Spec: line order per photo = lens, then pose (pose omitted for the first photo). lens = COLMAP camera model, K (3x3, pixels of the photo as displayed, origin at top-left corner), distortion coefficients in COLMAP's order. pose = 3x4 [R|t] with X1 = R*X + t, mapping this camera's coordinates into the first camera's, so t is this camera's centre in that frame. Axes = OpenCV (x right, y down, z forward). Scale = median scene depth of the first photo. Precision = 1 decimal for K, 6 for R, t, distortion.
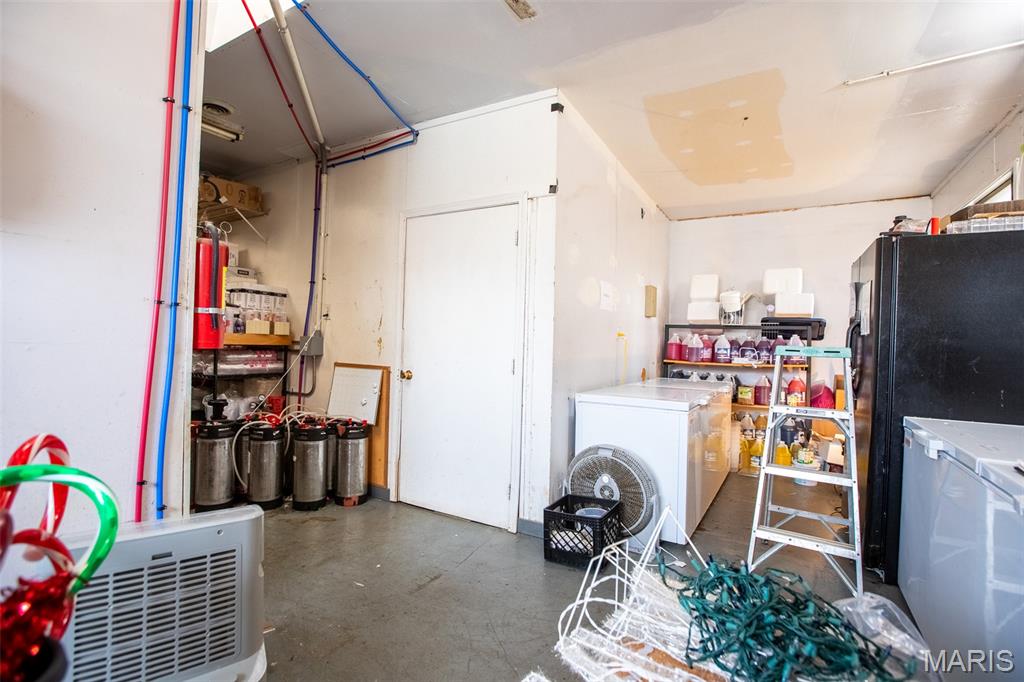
lens RADIAL K [[469.7, 0, 516.5], [0, 469.7, 339.0], [0, 0, 1]] dist [-0.024041, 0.003954]
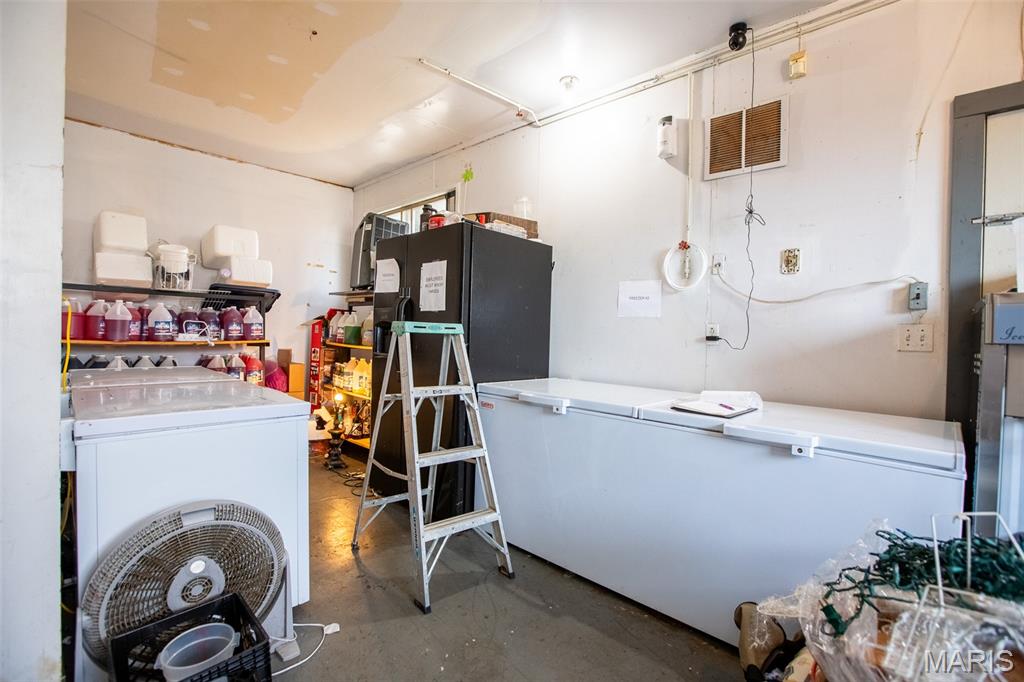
lens RADIAL K [[469.7, 0, 505.9], [0, 469.7, 336.9], [0, 0, 1]] dist [-0.024041, 0.003954]
pose [[0.249944, -0.031266, 0.967755, -0.129346], [-0.026464, 0.998885, 0.039107, 0.001747], [-0.967899, -0.035385, 0.248837, 0.297953]]
